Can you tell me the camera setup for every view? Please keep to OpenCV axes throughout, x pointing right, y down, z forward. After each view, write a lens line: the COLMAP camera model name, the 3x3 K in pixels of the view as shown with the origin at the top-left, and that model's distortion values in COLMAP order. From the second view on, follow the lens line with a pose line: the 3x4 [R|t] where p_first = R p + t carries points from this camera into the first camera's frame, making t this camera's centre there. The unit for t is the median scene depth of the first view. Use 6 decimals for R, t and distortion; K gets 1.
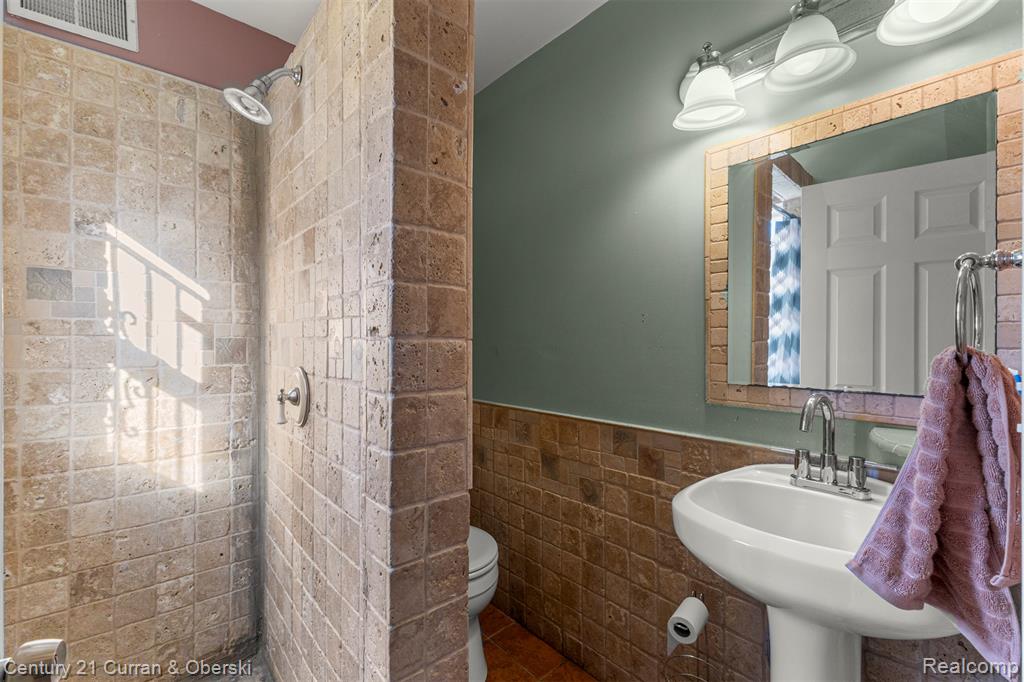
lens RADIAL K [[443.9, 0, 514.0], [0, 443.9, 338.9], [0, 0, 1]] dist [0.014723, -0.005527]
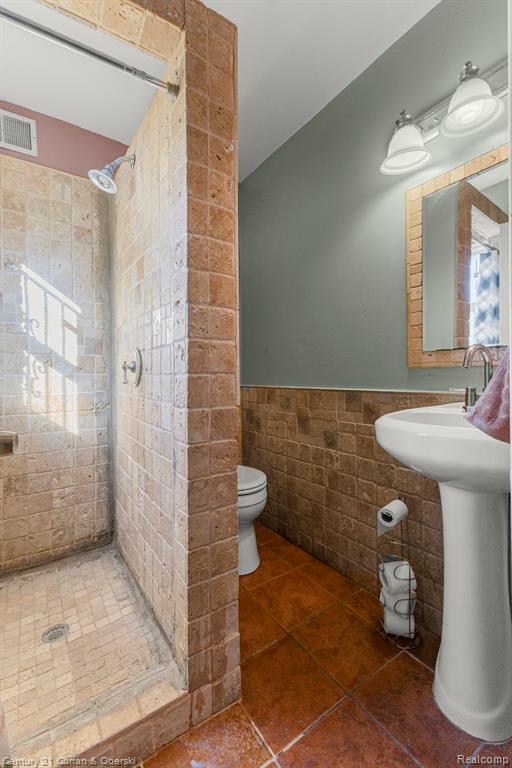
lens RADIAL K [[333.0, 0, 253.2], [0, 333.0, 373.1], [0, 0, 1]] dist [0.014723, -0.005527]
pose [[0.993028, -0.008339, -0.117586, 0.059244], [0.008604, 0.999961, 0.001745, 0.140145], [0.117567, -0.002744, 0.993061, -0.103021]]
